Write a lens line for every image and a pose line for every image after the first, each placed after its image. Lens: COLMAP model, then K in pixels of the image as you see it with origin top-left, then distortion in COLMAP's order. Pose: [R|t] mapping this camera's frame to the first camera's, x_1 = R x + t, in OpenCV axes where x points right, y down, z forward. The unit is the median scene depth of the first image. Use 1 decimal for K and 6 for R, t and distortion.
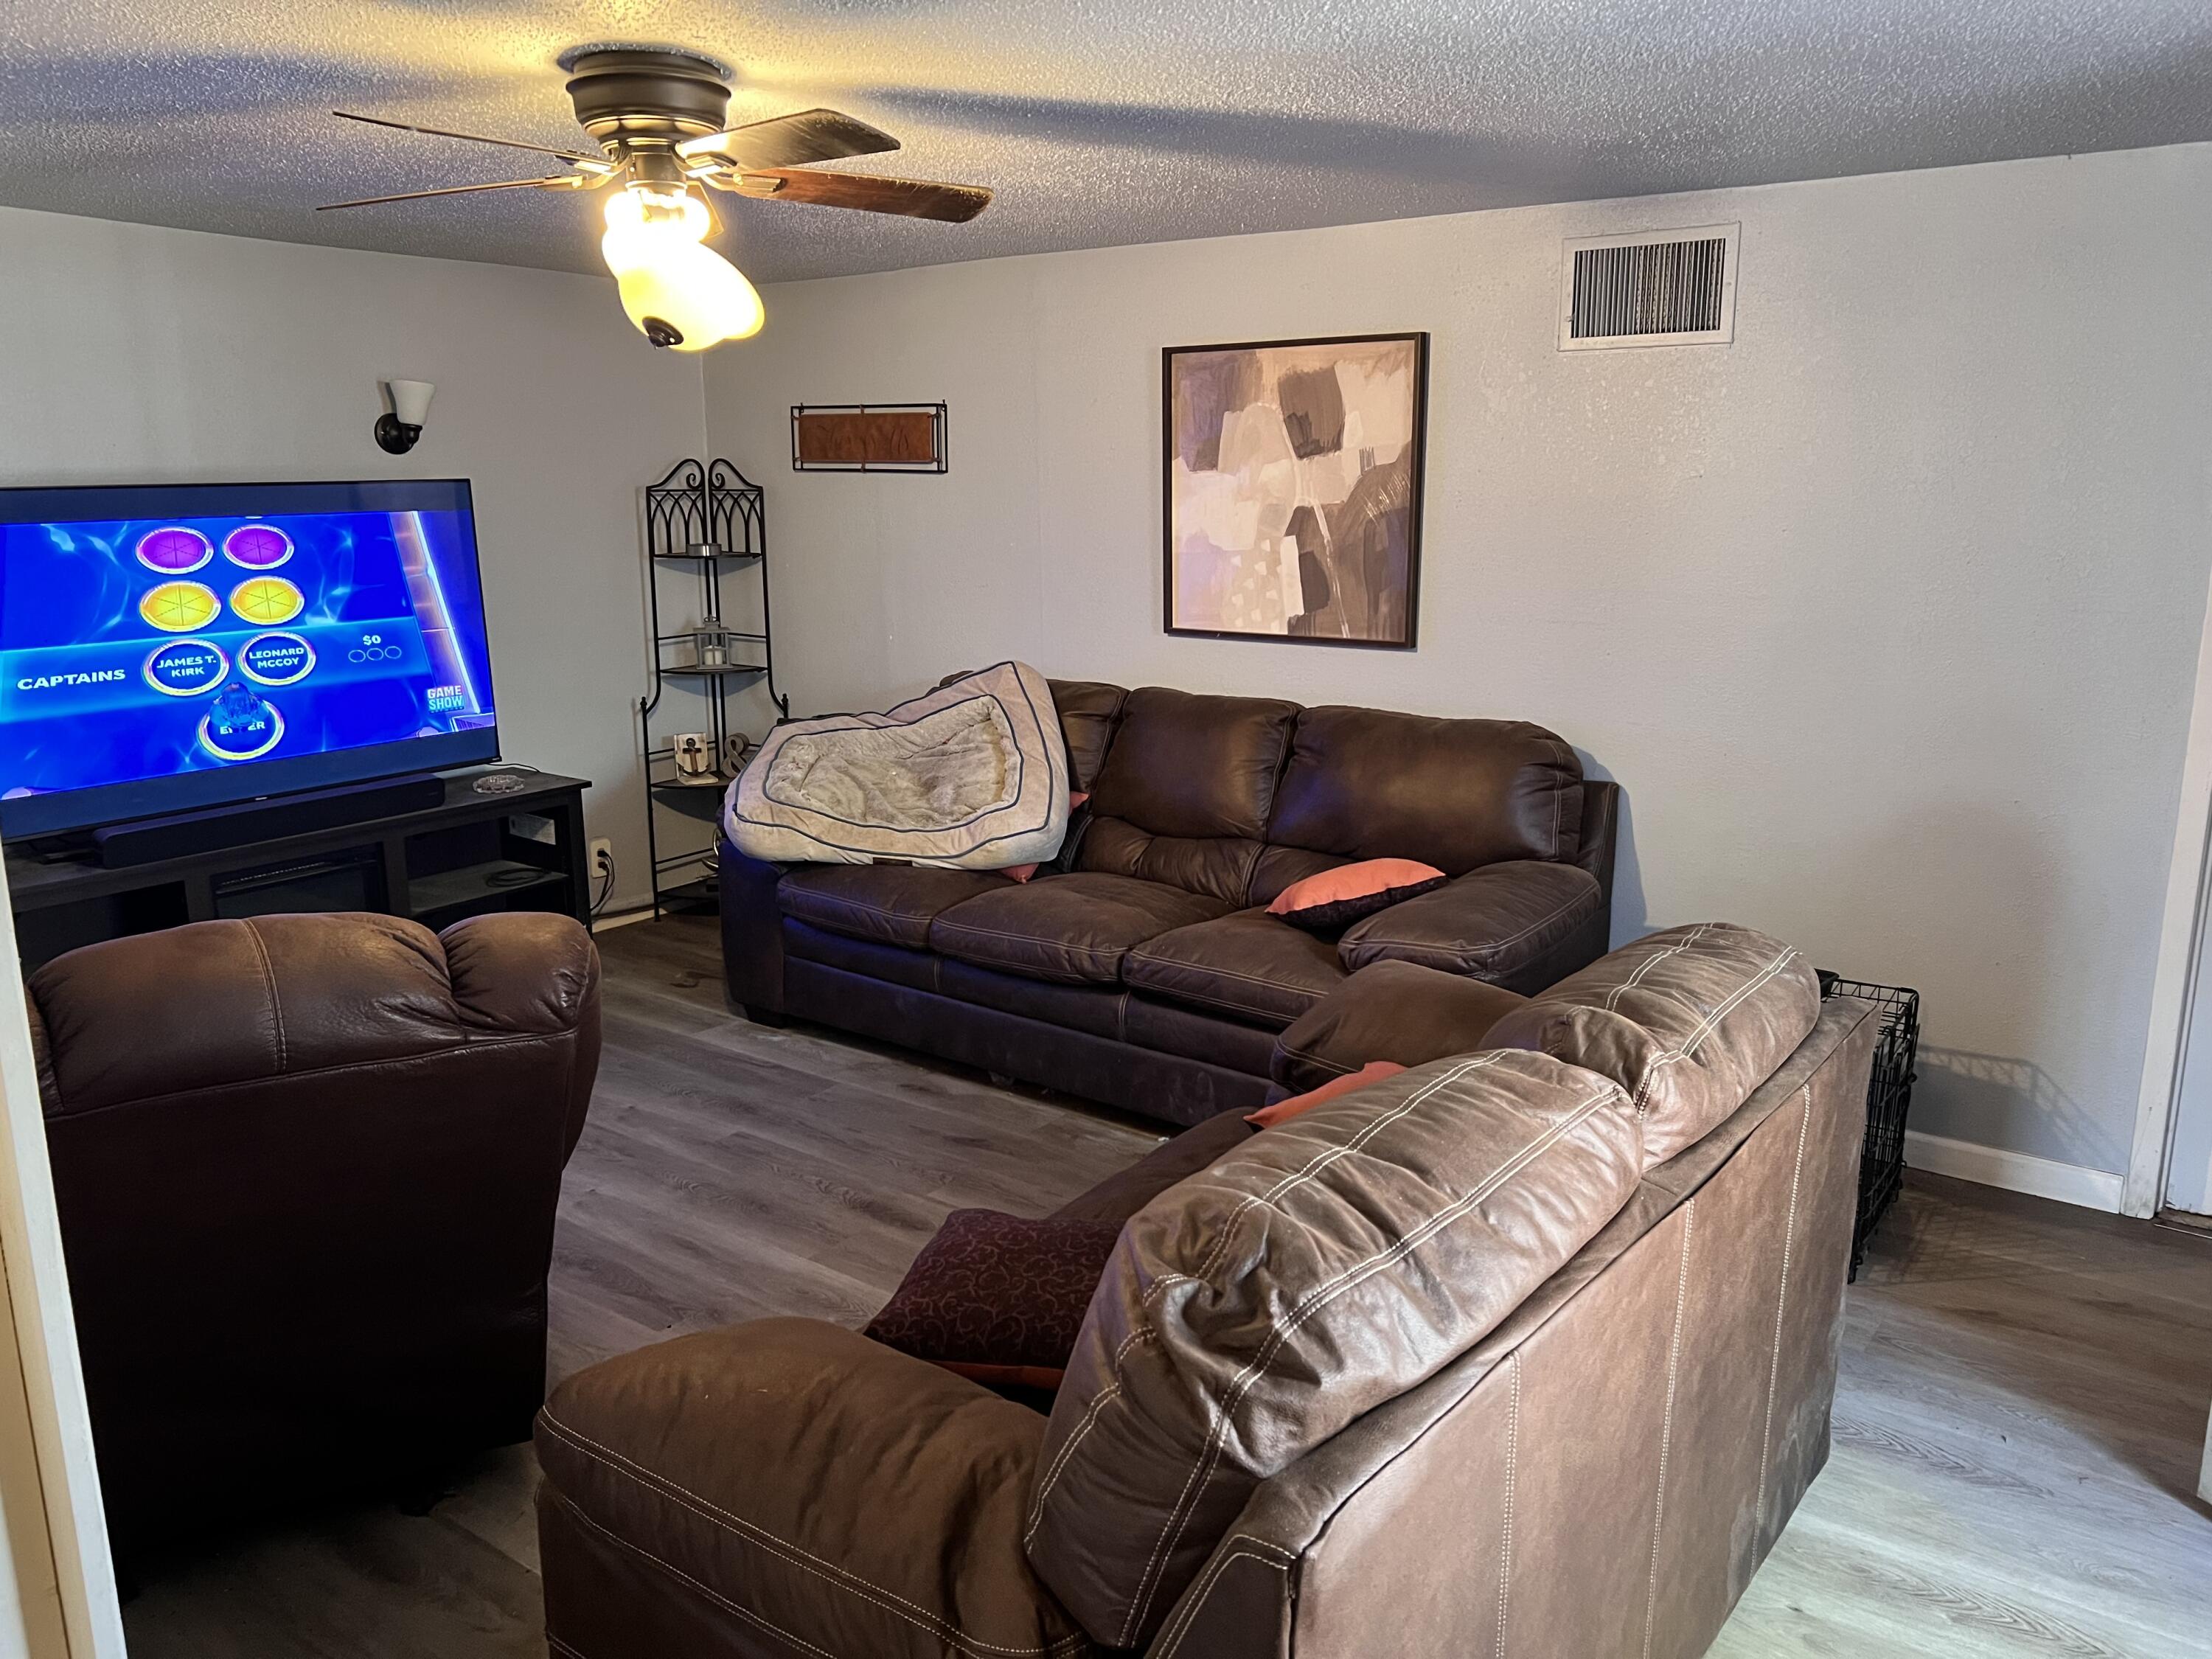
lens RADIAL K [[1682.8, 0, 1106.0], [0, 1682.8, 829.5], [0, 0, 1]] dist [0.002060, 0.000633]
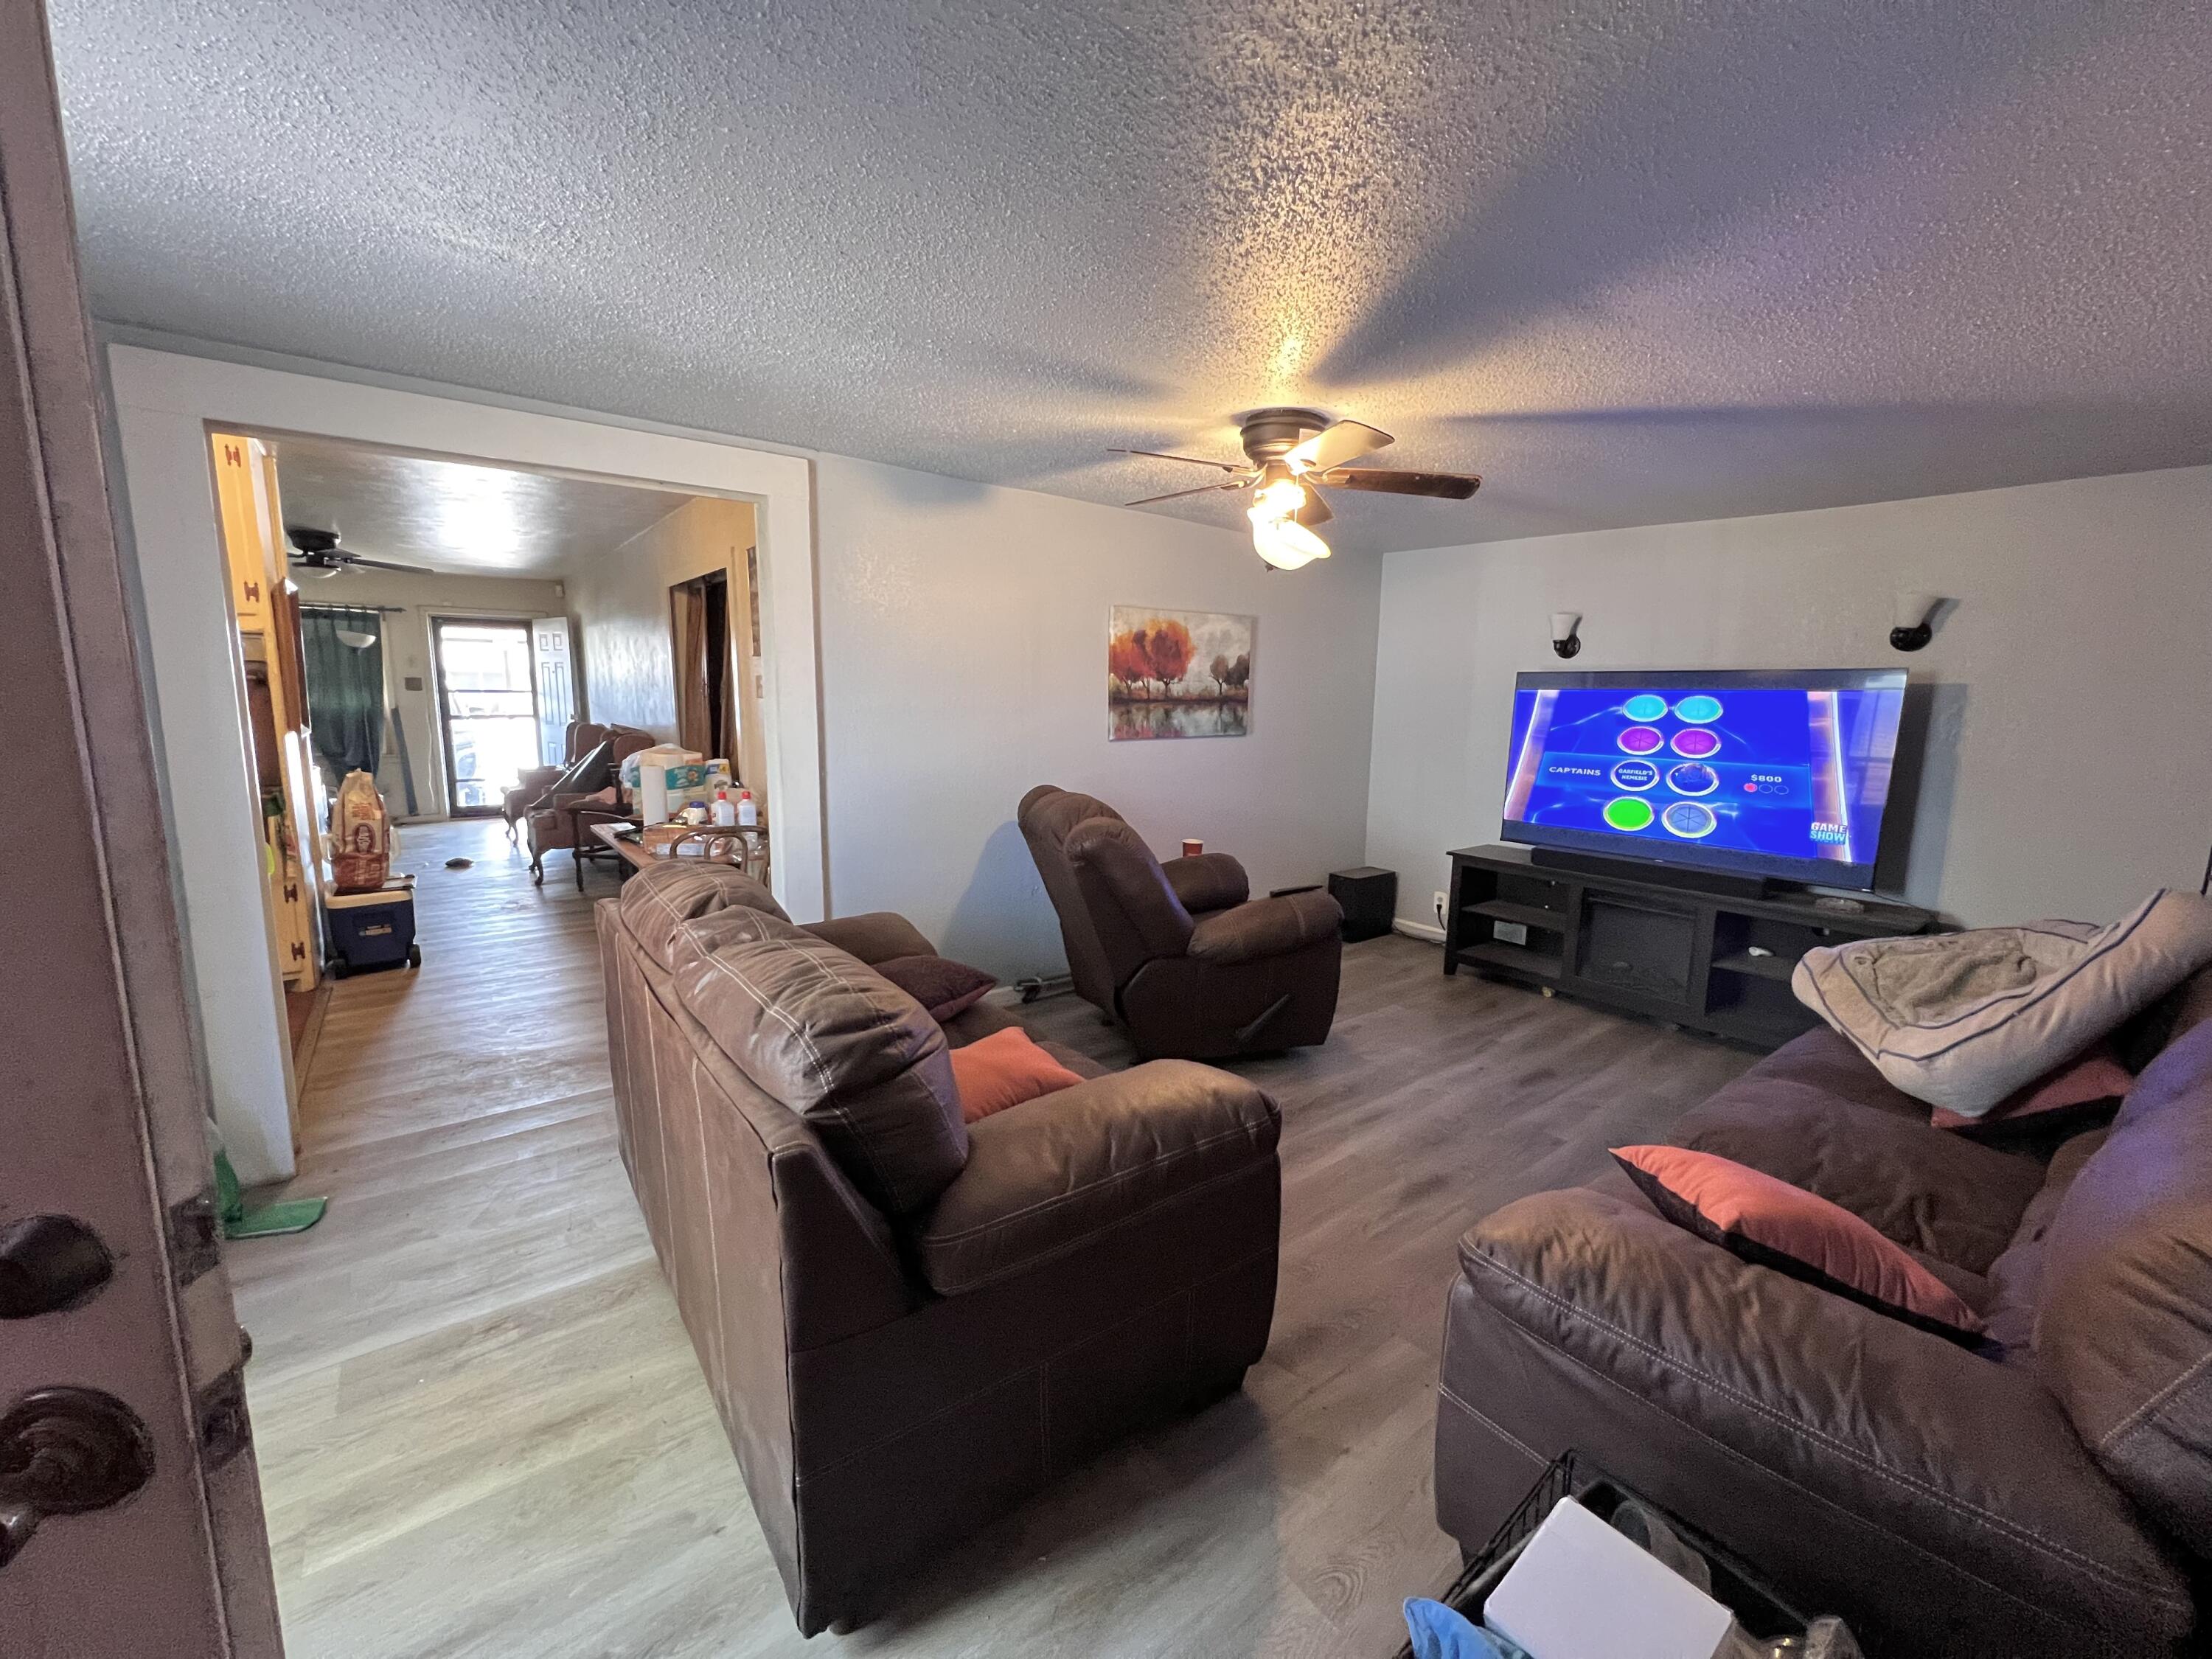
lens RADIAL K [[875.7, 0, 1106.0], [0, 875.7, 829.5], [0, 0, 1]] dist [-0.000032, 0.000003]
pose [[-0.259136, 0.153531, -0.953560, 0.482699], [-0.220907, 0.951693, 0.213263, -0.118428], [0.940239, 0.265912, -0.212702, 0.712771]]
